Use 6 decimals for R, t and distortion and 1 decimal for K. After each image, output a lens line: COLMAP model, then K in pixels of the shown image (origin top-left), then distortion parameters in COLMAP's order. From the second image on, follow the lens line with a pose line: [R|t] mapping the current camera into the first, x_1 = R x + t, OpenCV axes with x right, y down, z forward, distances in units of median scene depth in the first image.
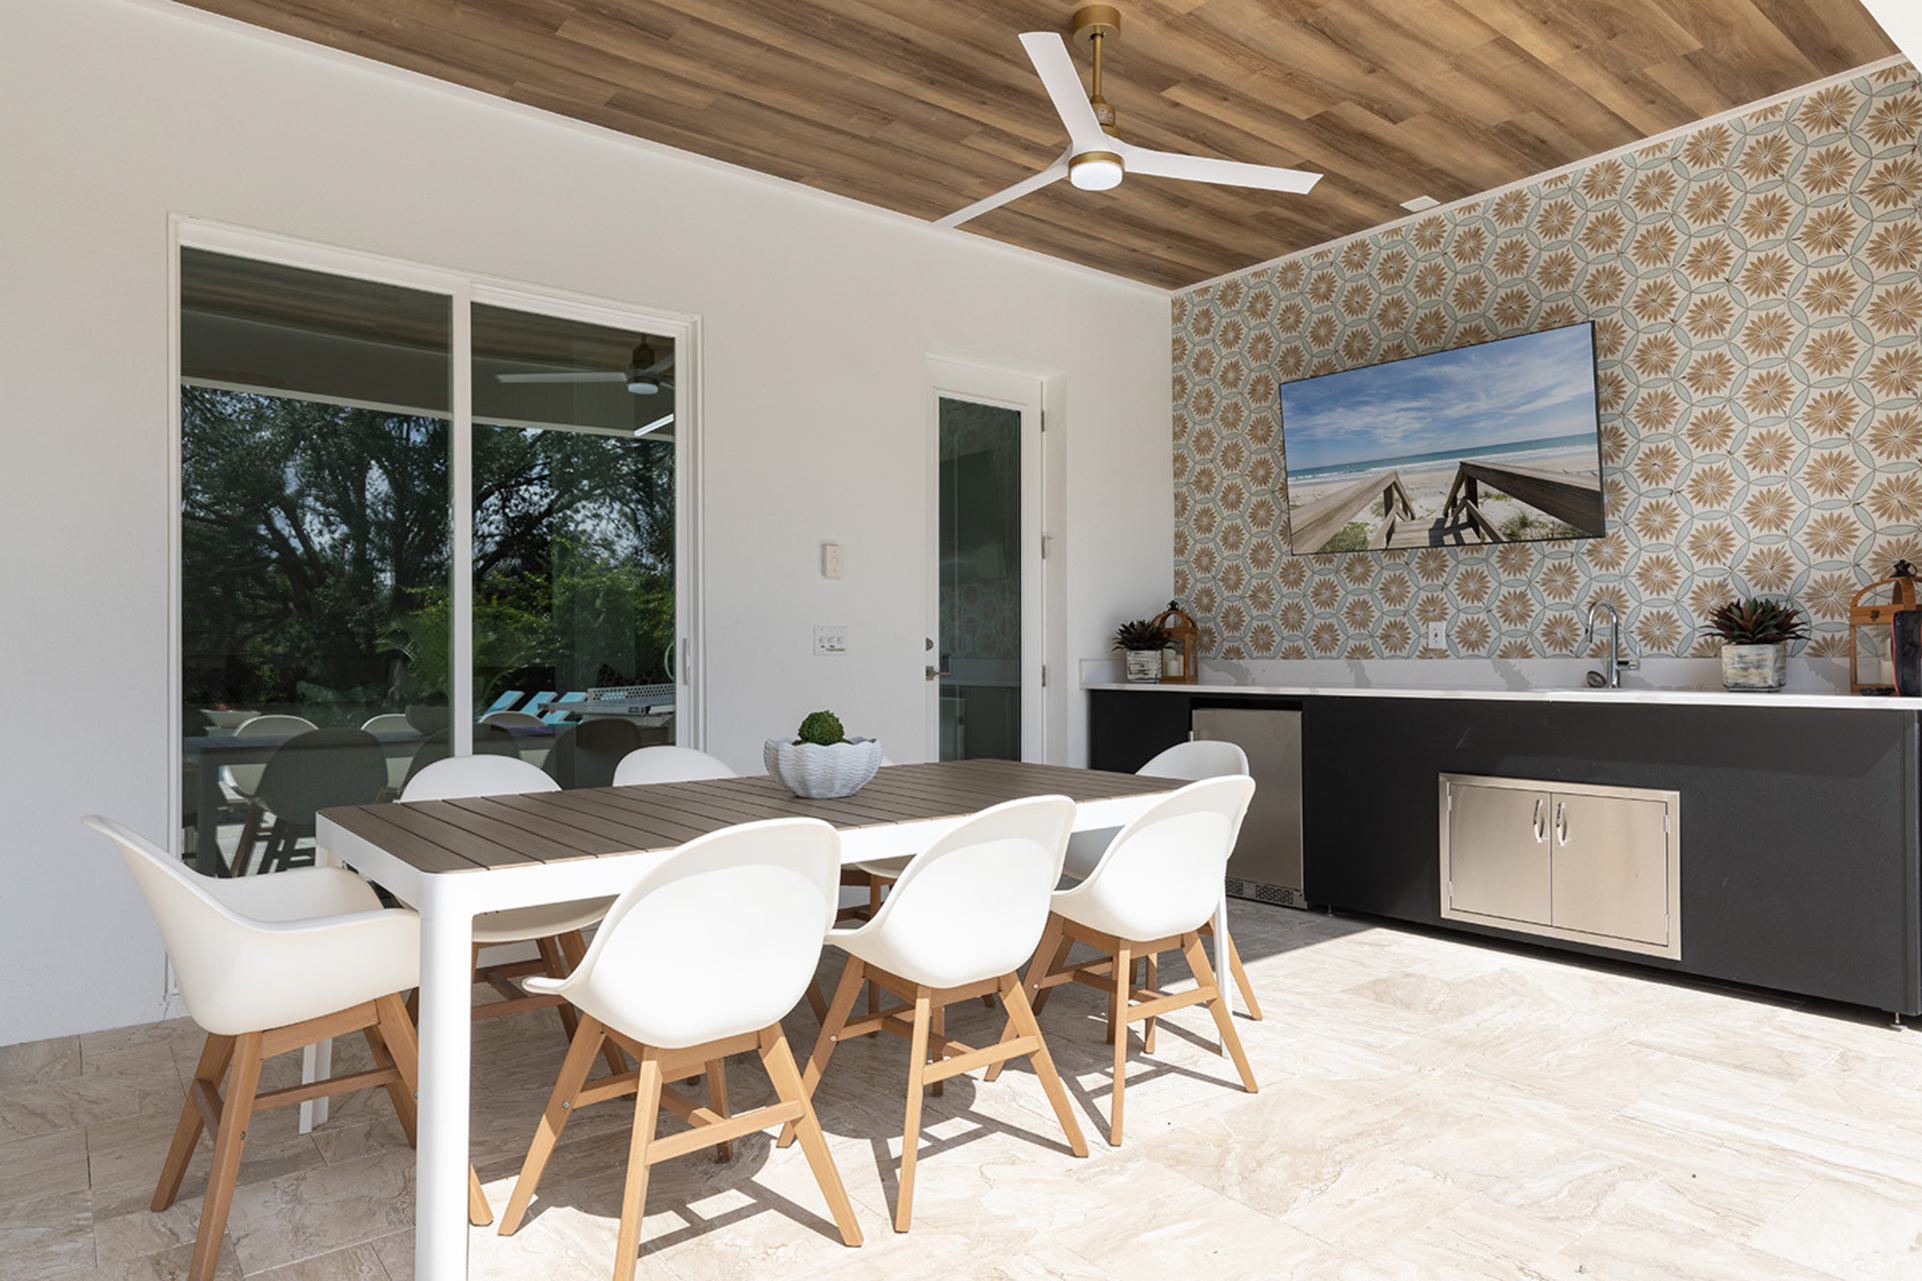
lens RADIAL K [[1163.3, 0, 953.3], [0, 1163.3, 642.5], [0, 0, 1]] dist [-0.002872, -0.000398]
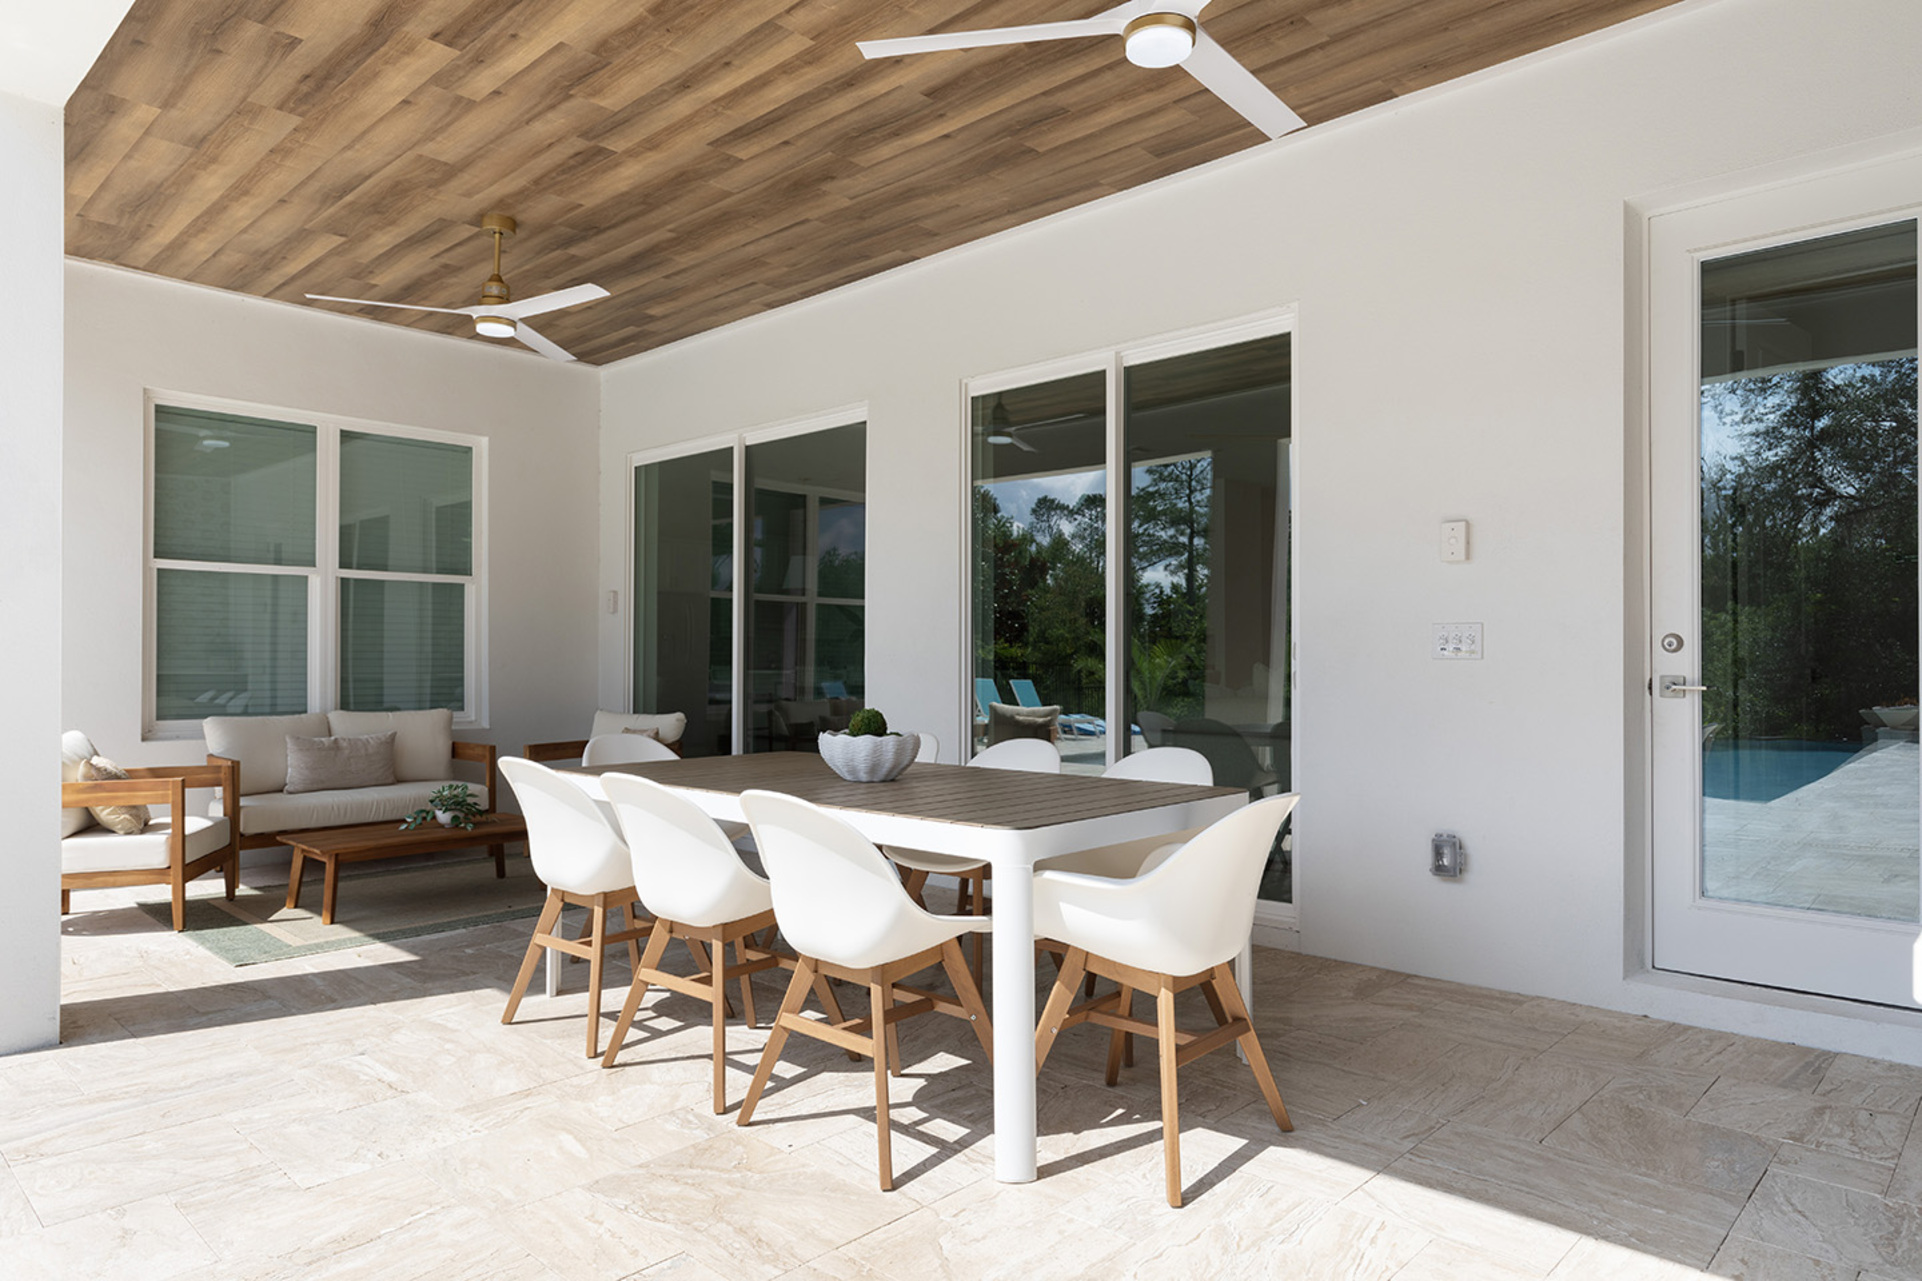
lens RADIAL K [[1163.3, 0, 949.5], [0, 1163.3, 648.2], [0, 0, 1]] dist [-0.002872, -0.000398]
pose [[0.137460, -0.007014, -0.990482, 0.774770], [0.015205, 0.999872, -0.004970, 0.002435], [0.990391, -0.014377, 0.137549, 0.663685]]
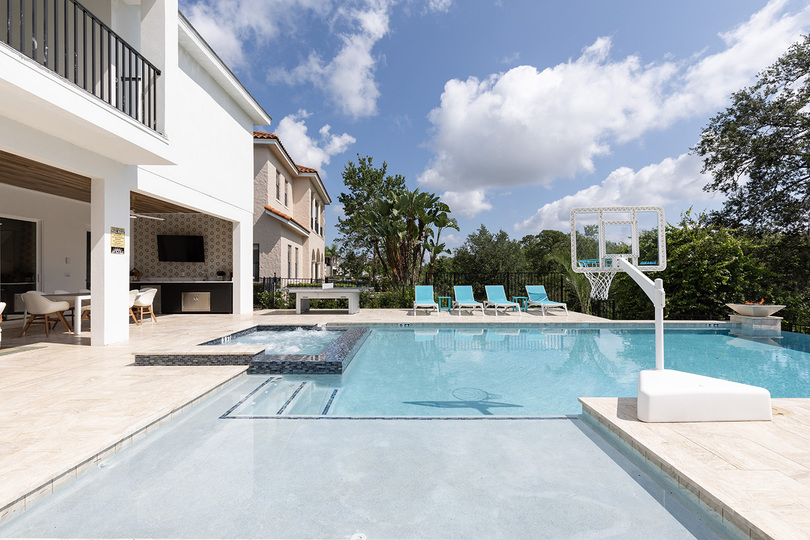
lens RADIAL K [[360.2, 0, 406.4], [0, 360.2, 274.1], [0, 0, 1]] dist [-0.001791, -0.000242]
pose [[0.616765, 0.005686, 0.787127, -0.568411], [-0.010400, 0.999945, 0.000926, -0.028169], [-0.787079, -0.008757, 0.616790, -1.723761]]
